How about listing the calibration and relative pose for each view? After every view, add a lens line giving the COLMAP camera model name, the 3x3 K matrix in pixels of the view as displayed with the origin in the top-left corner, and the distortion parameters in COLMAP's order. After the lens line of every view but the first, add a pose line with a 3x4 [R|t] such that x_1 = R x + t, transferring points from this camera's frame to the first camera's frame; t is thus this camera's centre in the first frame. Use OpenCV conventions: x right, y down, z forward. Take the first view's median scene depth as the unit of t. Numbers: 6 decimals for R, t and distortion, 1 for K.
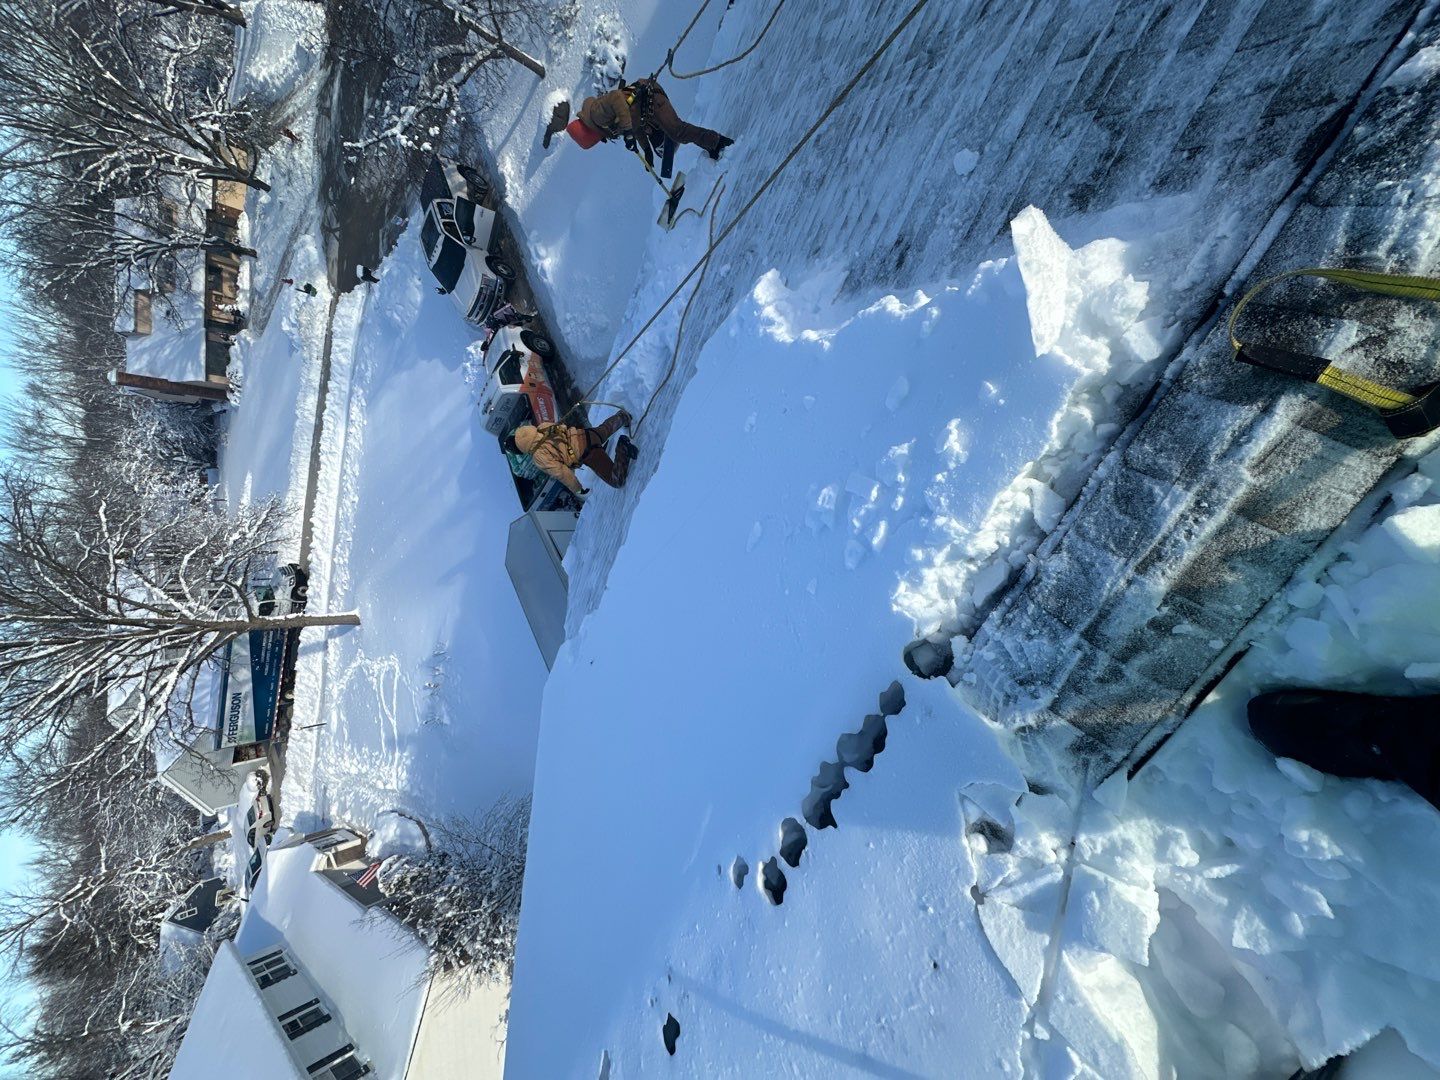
lens RADIAL K [[573.8, 0, 720.0], [0, 573.8, 540.0], [0, 0, 1]] dist [-0.002621, 0.000378]
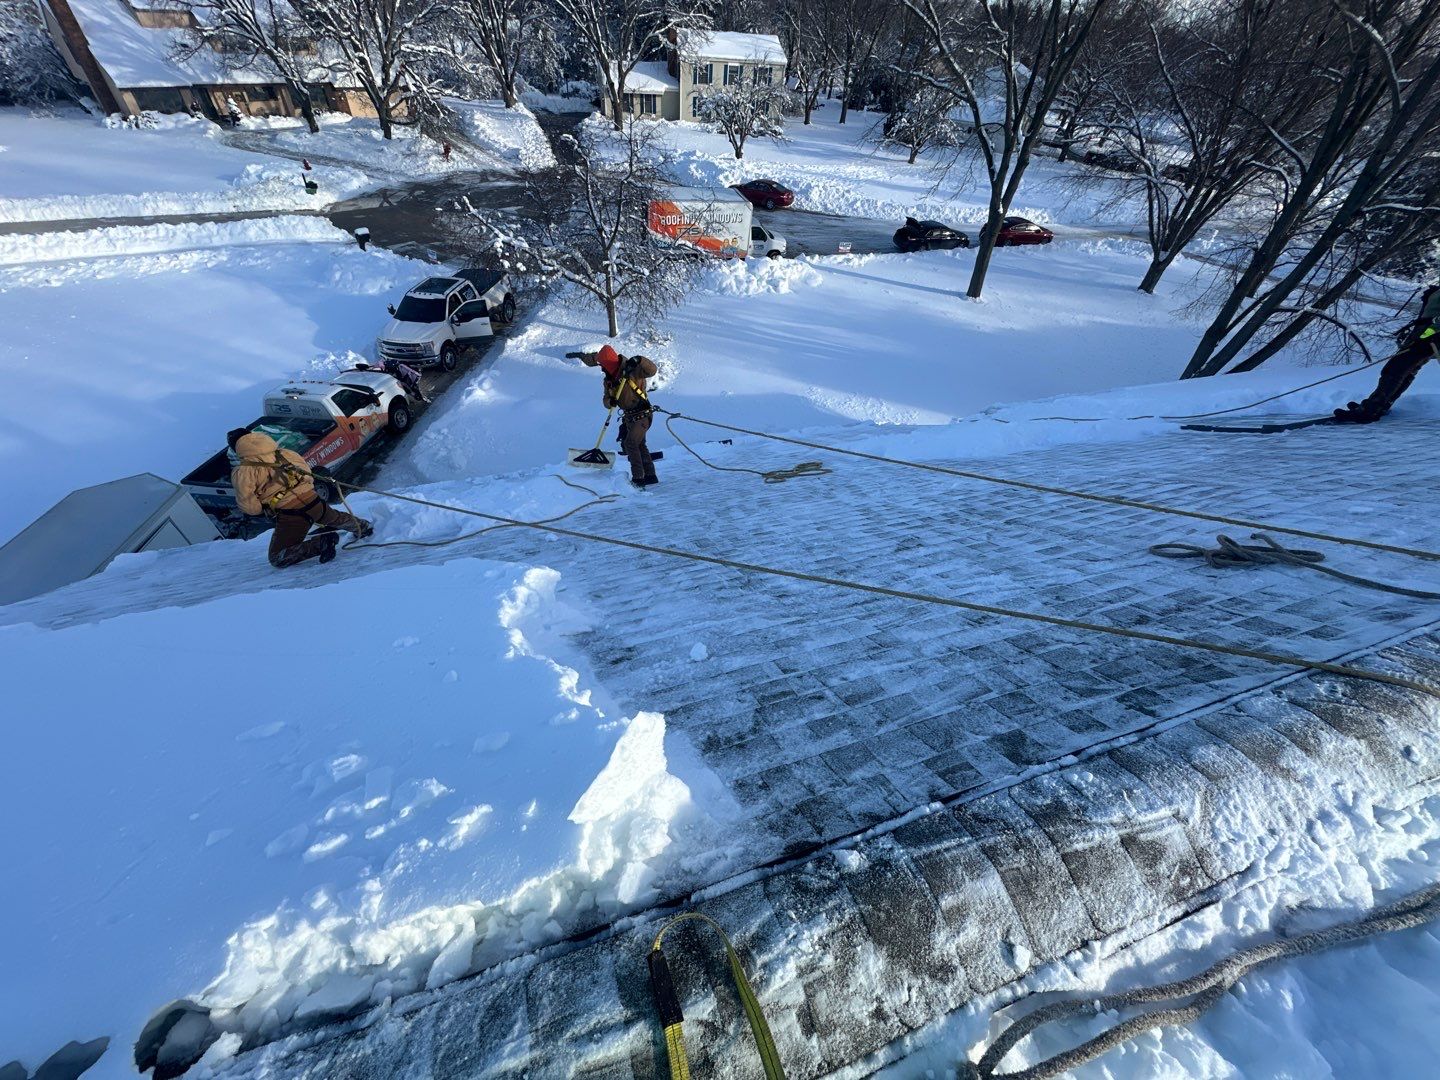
lens RADIAL K [[571.6, 0, 720.0], [0, 571.6, 540.0], [0, 0, 1]] dist [-0.004226, 0.000427]
pose [[0.536834, 0.831477, 0.143024, 0.067826], [-0.625479, 0.505995, -0.593923, -0.069974], [-0.566203, 0.229379, 0.791707, -0.057310]]
